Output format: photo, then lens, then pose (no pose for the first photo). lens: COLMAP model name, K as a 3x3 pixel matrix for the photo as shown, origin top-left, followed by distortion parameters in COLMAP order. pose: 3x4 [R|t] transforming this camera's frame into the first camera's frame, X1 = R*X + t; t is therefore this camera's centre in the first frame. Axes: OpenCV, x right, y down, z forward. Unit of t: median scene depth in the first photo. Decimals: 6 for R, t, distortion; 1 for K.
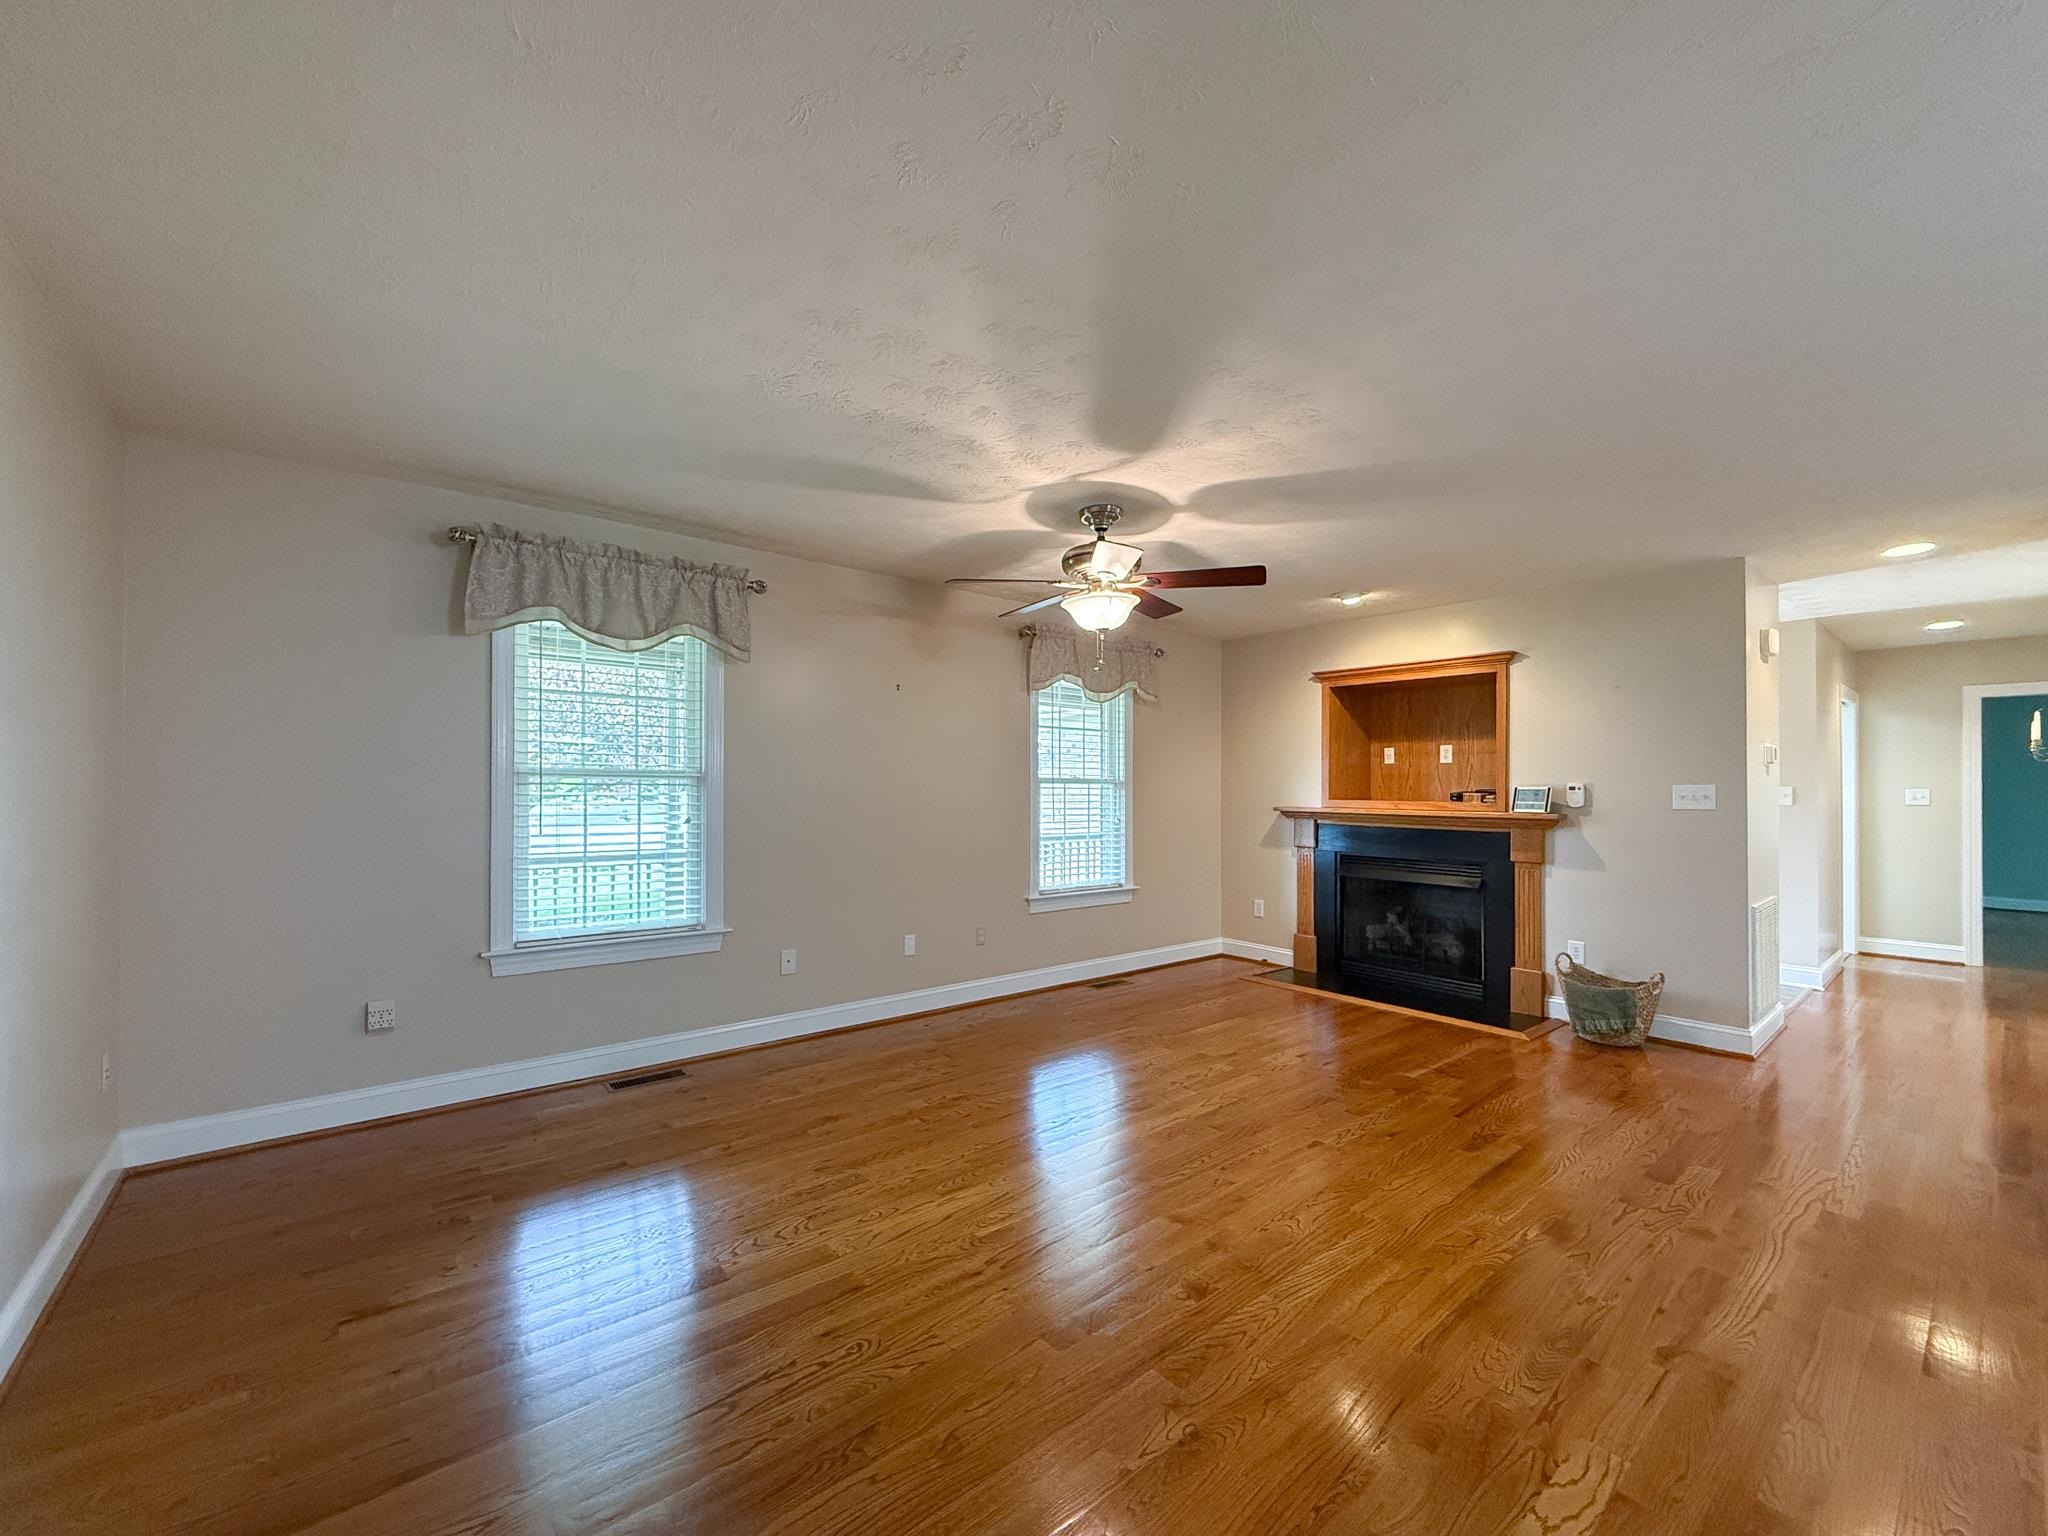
lens RADIAL K [[834.3, 0, 1023.9], [0, 834.3, 790.4], [0, 0, 1]] dist [0.001030, -0.000425]
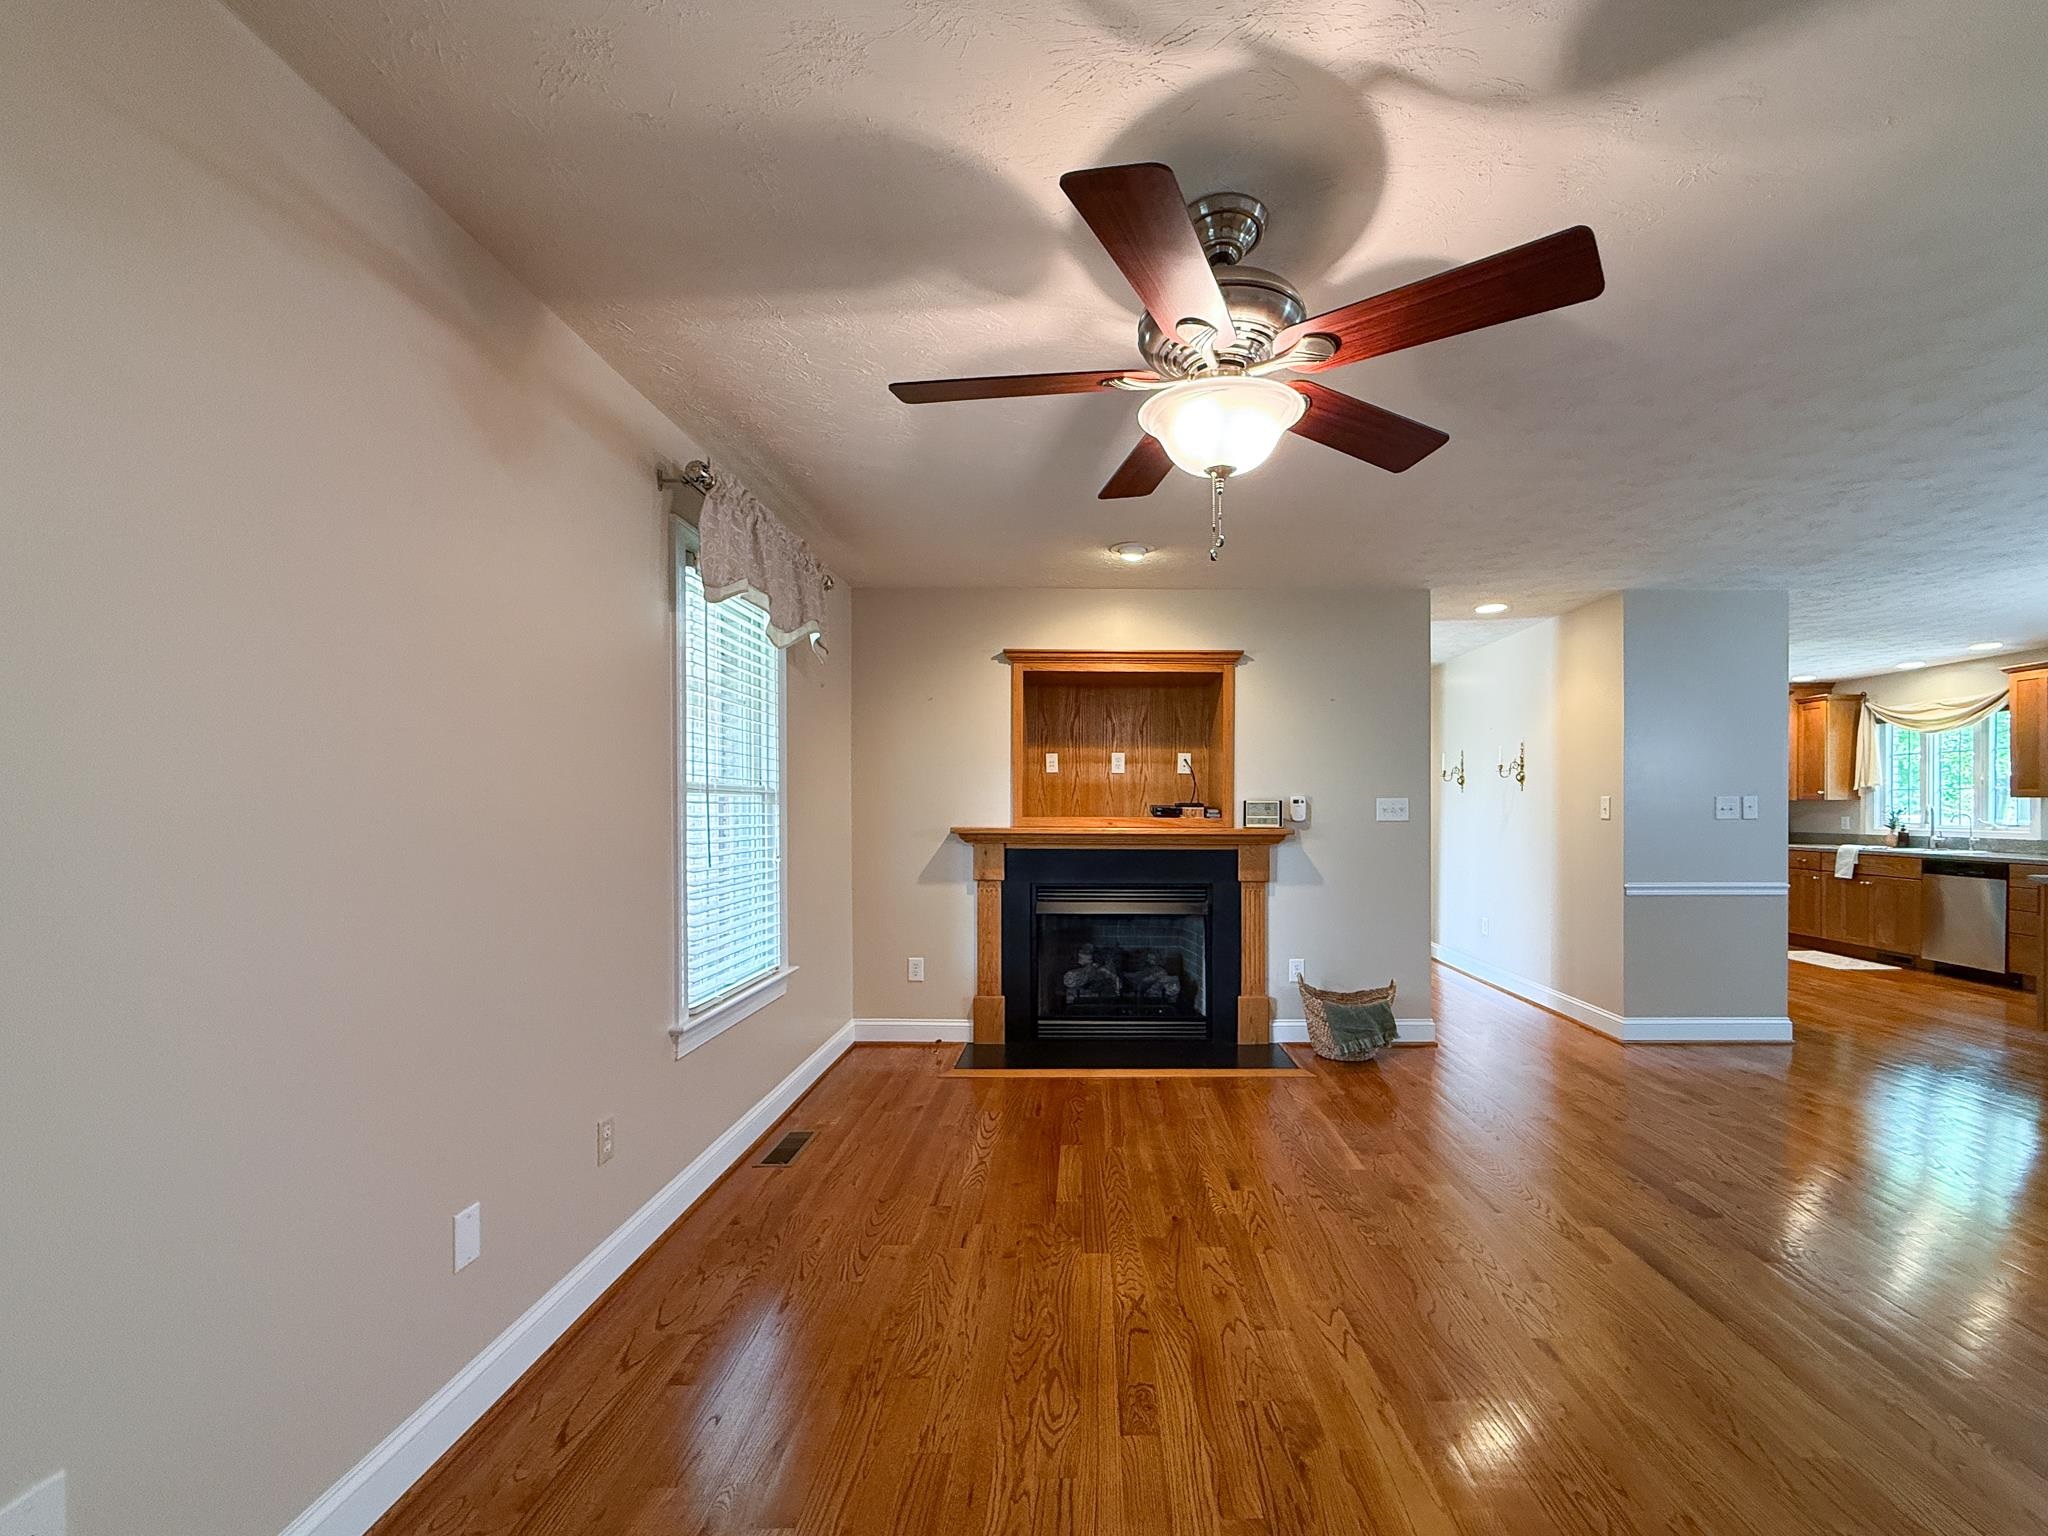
lens RADIAL K [[834.3, 0, 1096.0], [0, 834.3, 798.3], [0, 0, 1]] dist [0.001030, -0.000425]
pose [[0.632729, 0.001818, 0.774371, -0.219933], [0.005656, 0.999960, -0.006969, -0.000535], [-0.774353, 0.008789, 0.632693, 0.517212]]
